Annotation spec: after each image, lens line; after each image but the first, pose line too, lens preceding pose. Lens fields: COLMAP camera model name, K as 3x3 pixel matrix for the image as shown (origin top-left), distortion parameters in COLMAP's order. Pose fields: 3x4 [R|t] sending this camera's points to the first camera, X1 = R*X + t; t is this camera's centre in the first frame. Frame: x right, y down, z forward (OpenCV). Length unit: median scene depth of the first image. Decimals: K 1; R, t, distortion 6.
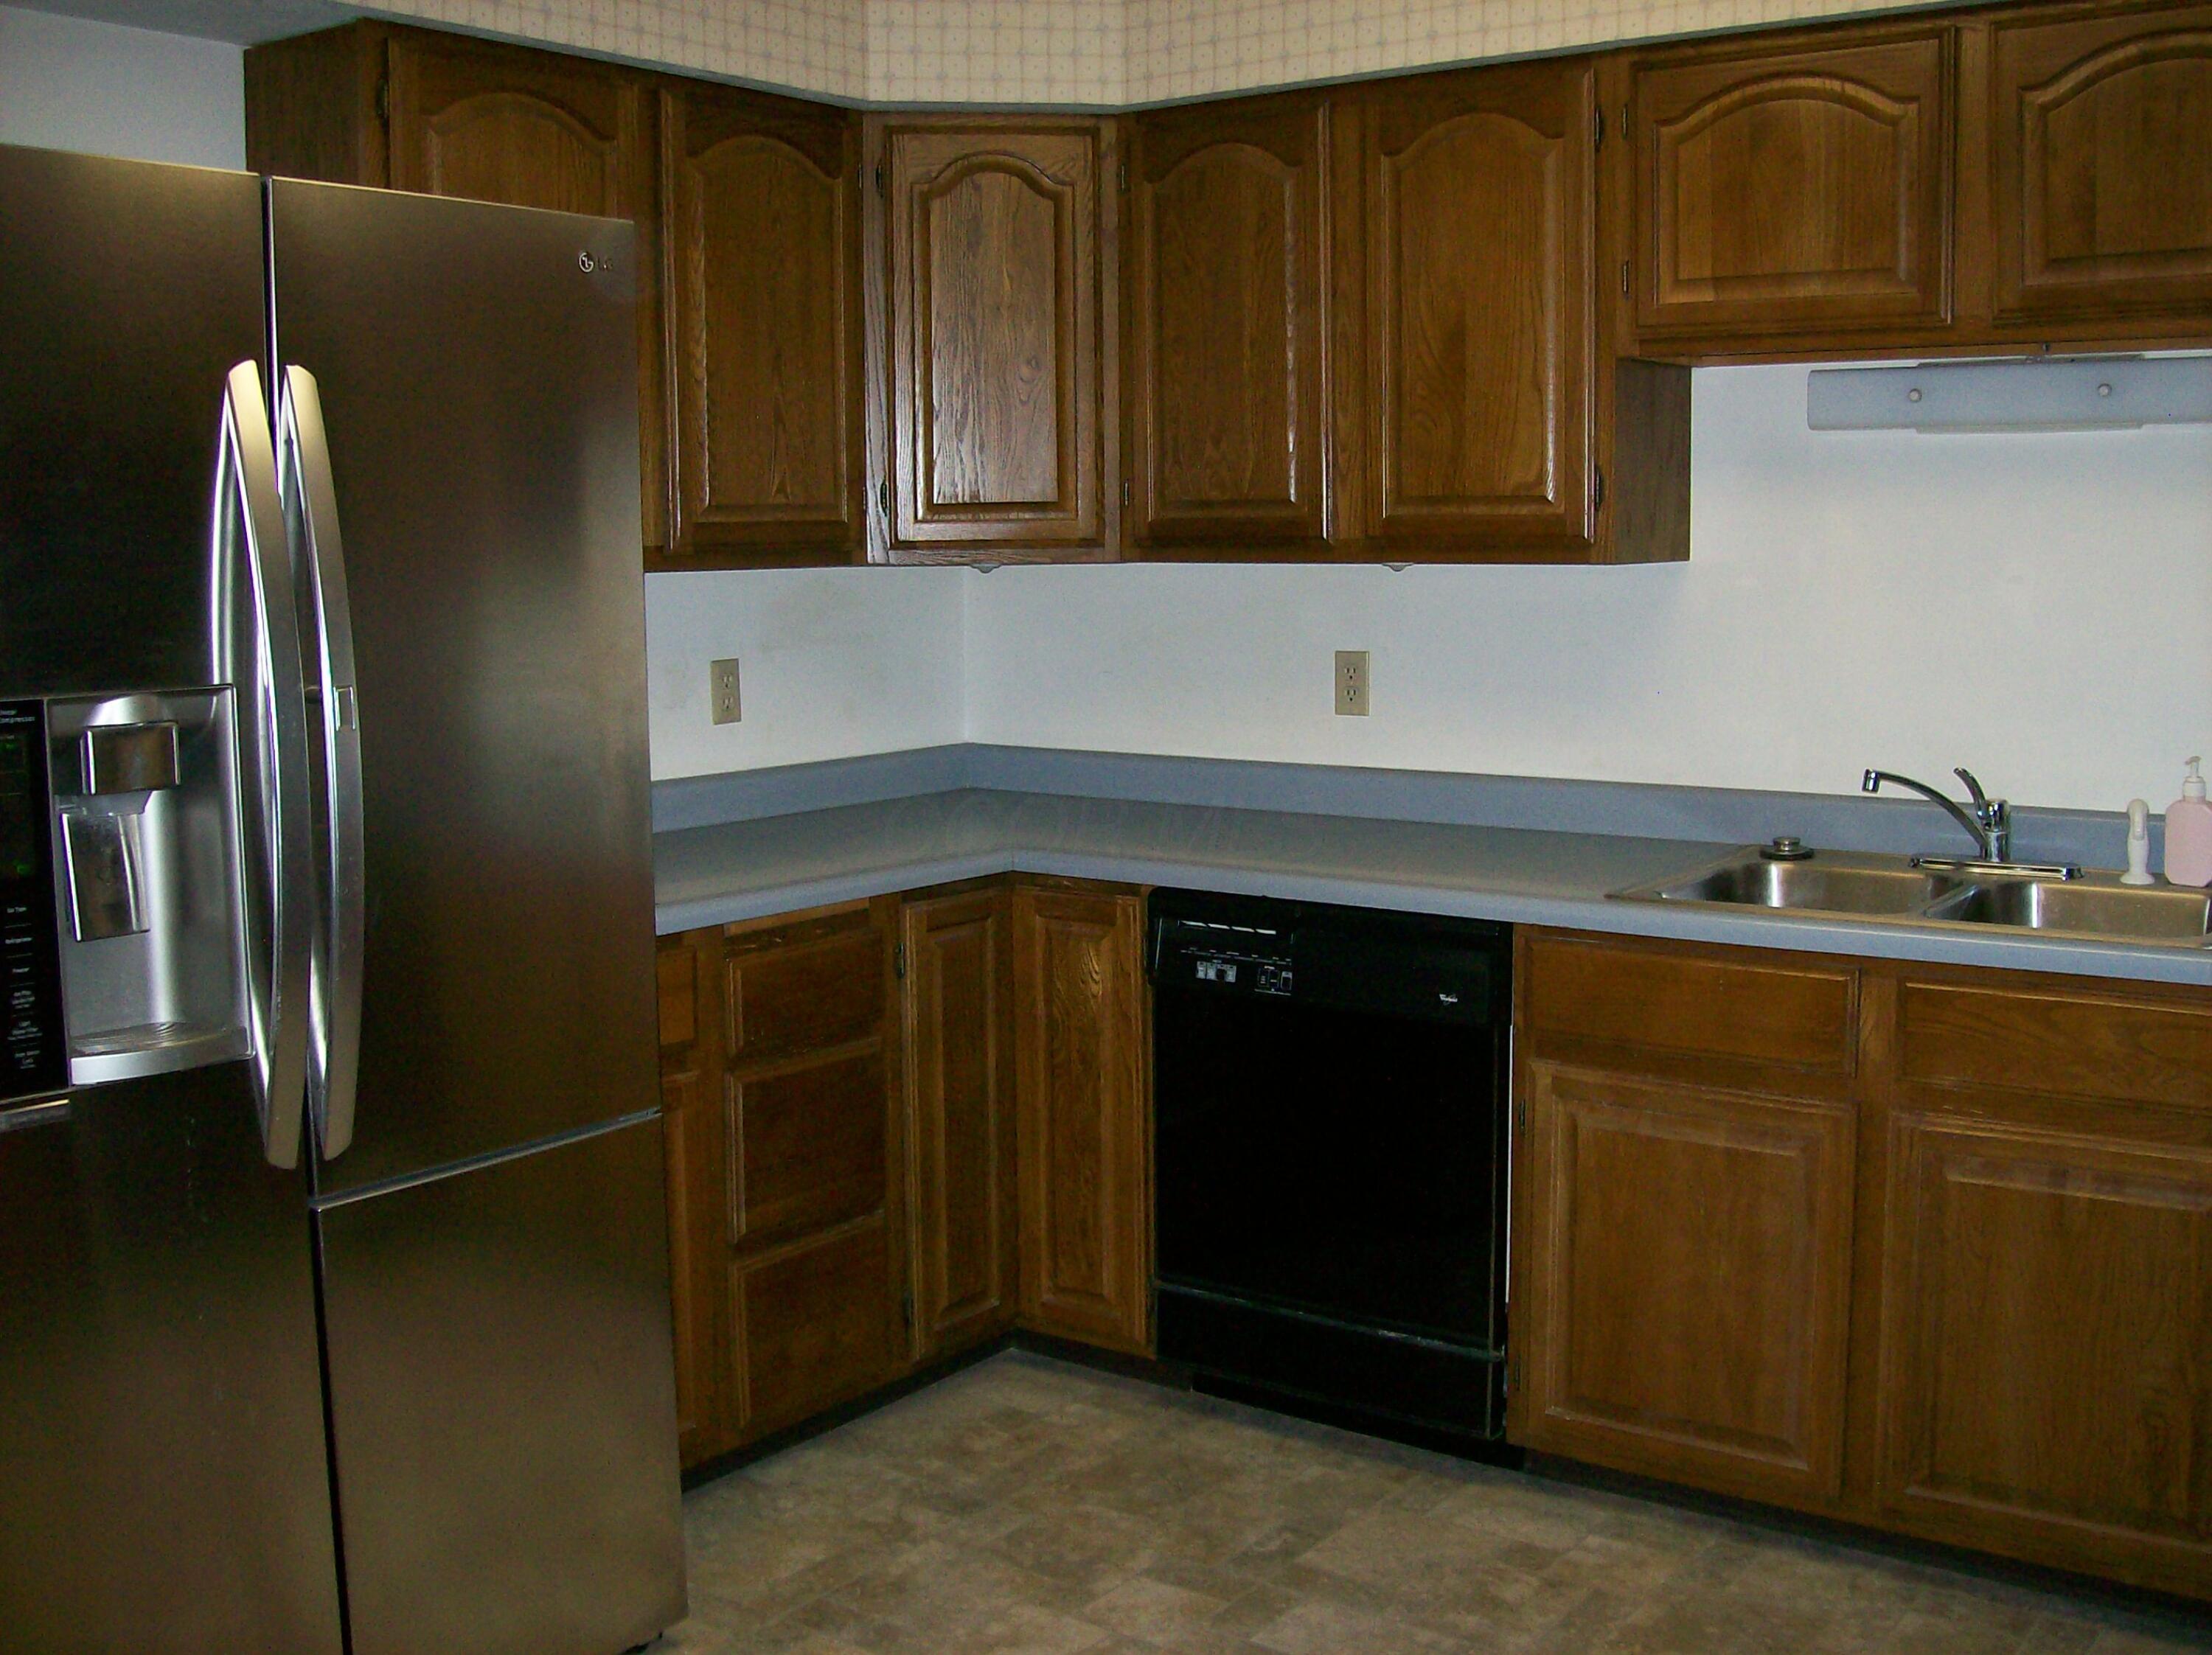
lens RADIAL K [[2276.7, 0, 1071.8], [0, 2276.7, 819.7], [0, 0, 1]] dist [-0.161889, 0.070908]
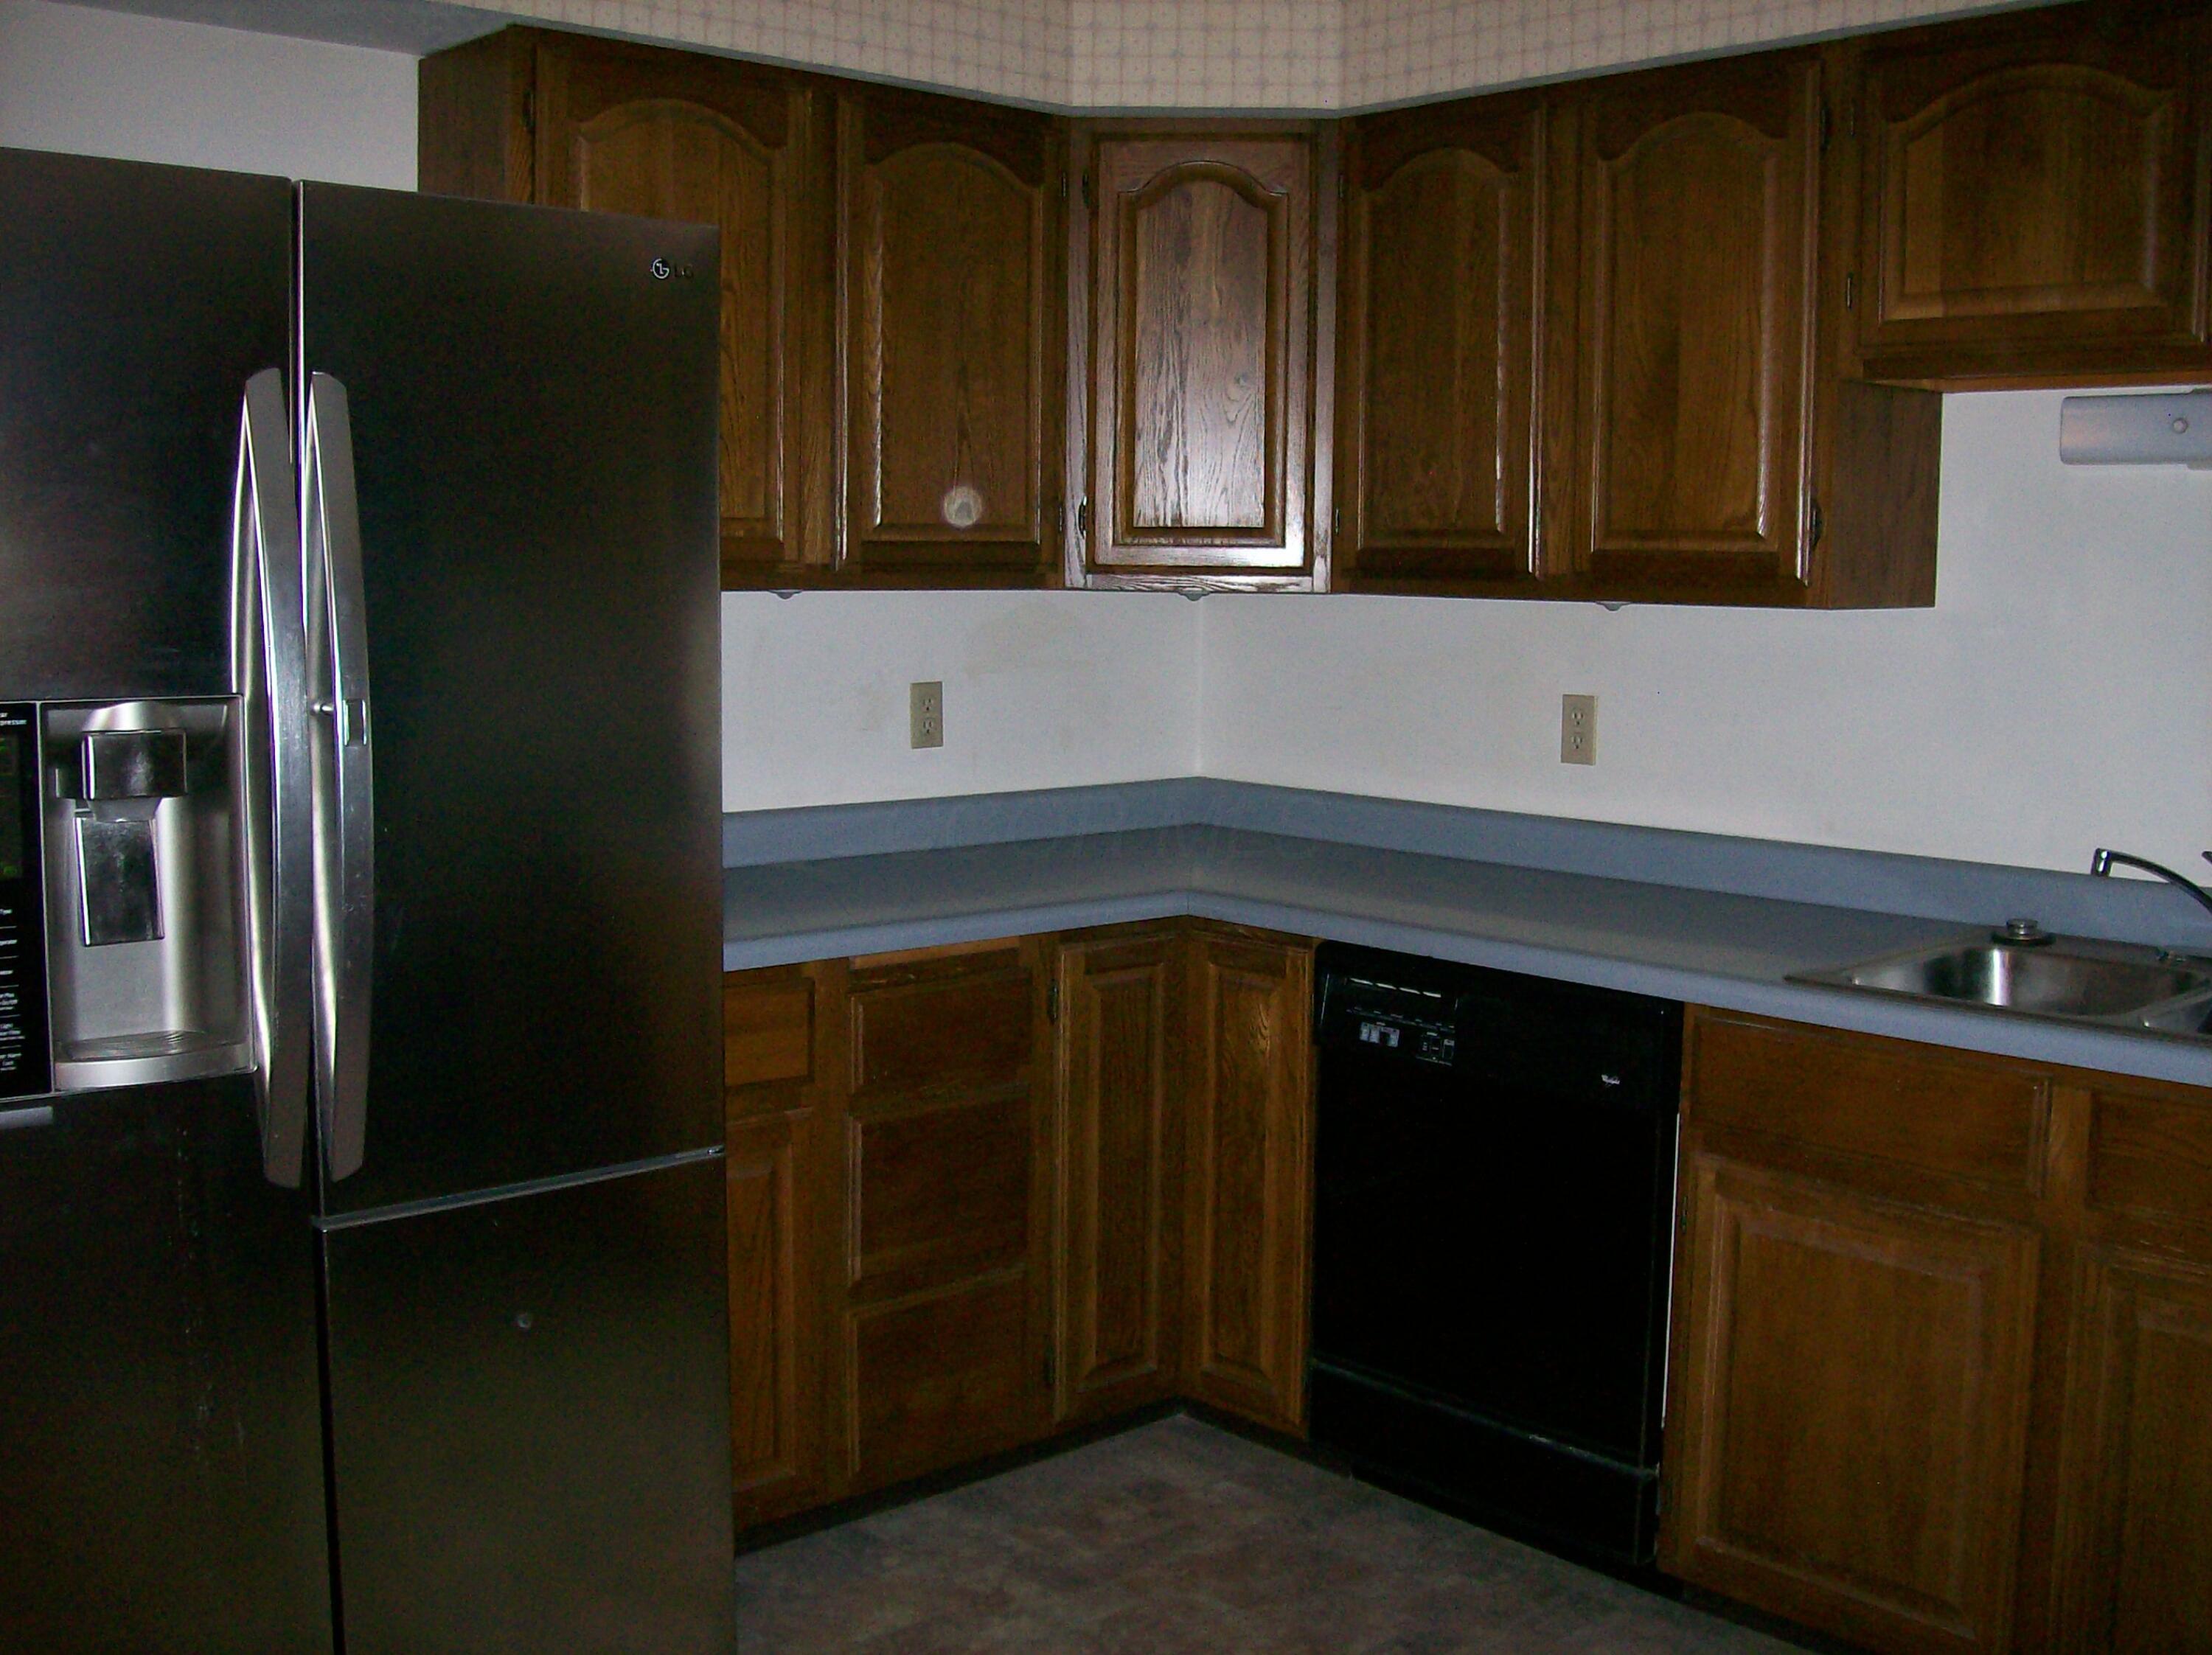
lens RADIAL K [[2276.7, 0, 1071.8], [0, 2276.7, 819.7], [0, 0, 1]] dist [-0.161889, 0.070908]
pose [[0.981660, 0.041369, -0.186095, 0.109965], [-0.043403, 0.999034, -0.006864, -0.009269], [0.185631, 0.014815, 0.982508, 0.063570]]
